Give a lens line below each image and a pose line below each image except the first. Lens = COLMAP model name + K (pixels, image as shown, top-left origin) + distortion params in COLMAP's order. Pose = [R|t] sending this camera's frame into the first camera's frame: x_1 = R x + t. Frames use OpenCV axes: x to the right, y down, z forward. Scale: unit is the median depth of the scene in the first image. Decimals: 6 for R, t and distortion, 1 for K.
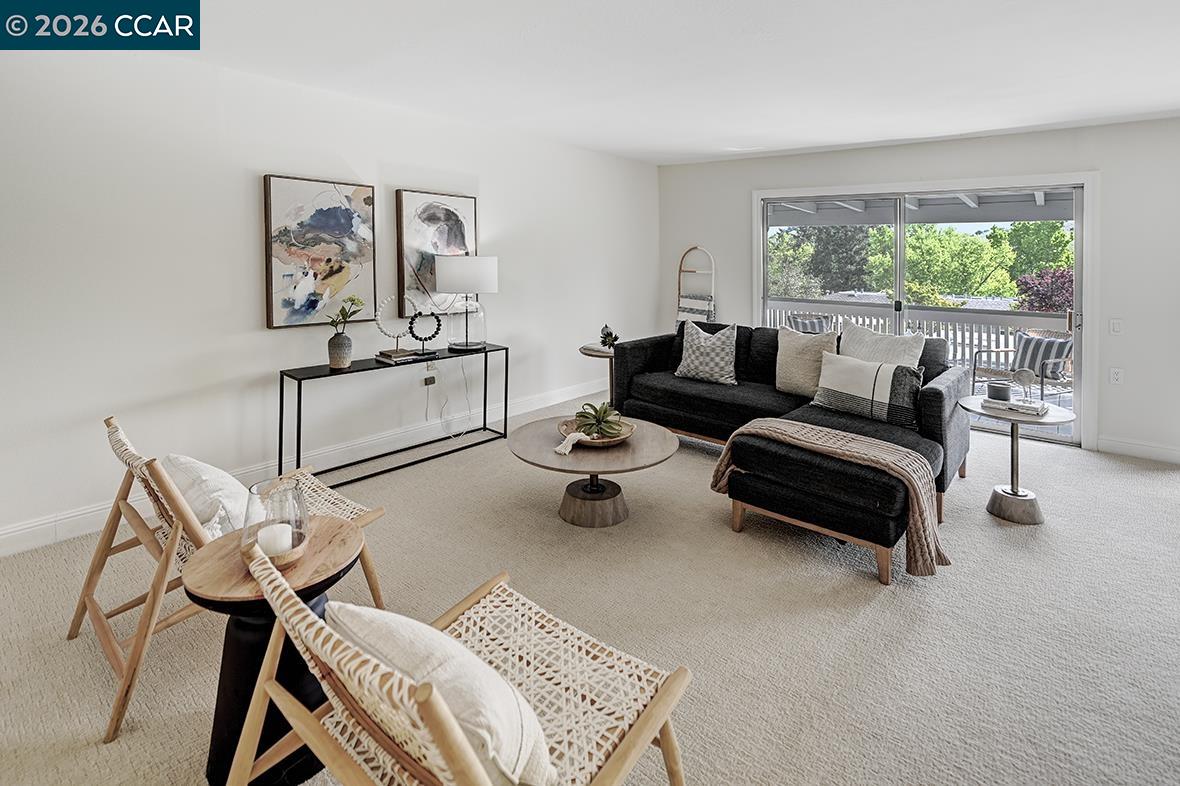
lens RADIAL K [[502.4, 0, 573.0], [0, 502.4, 255.4], [0, 0, 1]] dist [-0.001270, -0.000247]
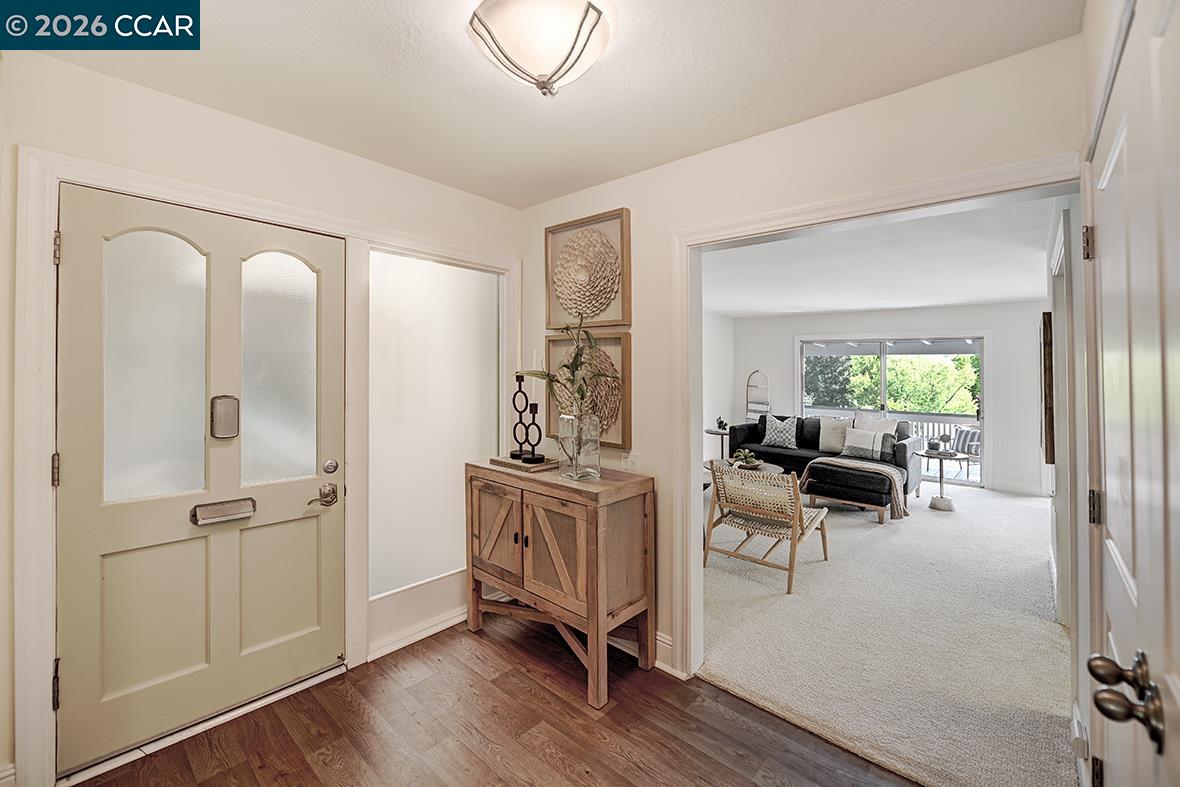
lens RADIAL K [[502.4, 0, 603.7], [0, 502.4, 365.4], [0, 0, 1]] dist [-0.001270, -0.000247]
pose [[0.996858, 0.005646, 0.079005, -0.492450], [-0.004164, 0.999812, -0.018915, -0.001375], [-0.079097, 0.018526, 0.996695, -0.711104]]
